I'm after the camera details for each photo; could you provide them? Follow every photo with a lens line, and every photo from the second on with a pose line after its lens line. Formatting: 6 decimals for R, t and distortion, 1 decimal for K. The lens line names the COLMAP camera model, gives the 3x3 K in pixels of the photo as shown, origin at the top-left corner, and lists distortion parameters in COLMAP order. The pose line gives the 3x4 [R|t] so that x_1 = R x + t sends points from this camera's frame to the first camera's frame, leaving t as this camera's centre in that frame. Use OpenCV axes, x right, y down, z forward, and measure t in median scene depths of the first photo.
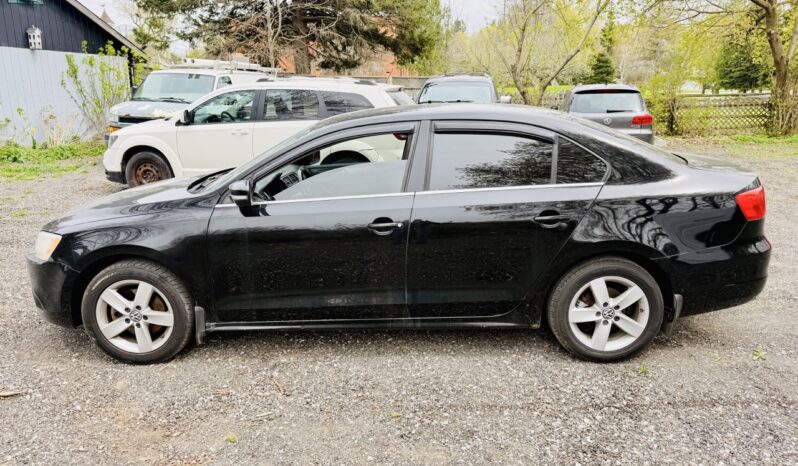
lens RADIAL K [[548.3, 0, 400.5], [0, 548.3, 231.2], [0, 0, 1]] dist [-0.030520, -0.022631]
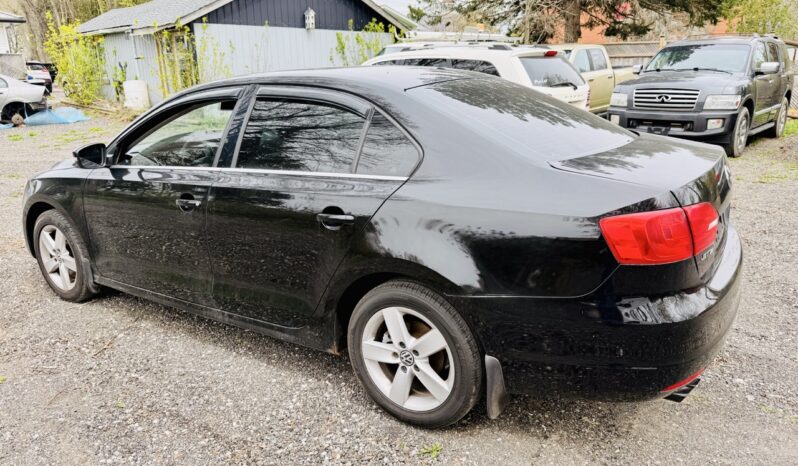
lens RADIAL K [[548.3, 0, 400.2], [0, 548.3, 232.1], [0, 0, 1]] dist [-0.030520, -0.022631]
pose [[0.844563, 0.131594, -0.519035, 0.182655], [-0.106430, 0.991245, 0.078136, -0.016873], [0.524773, -0.010750, 0.851174, 0.098343]]
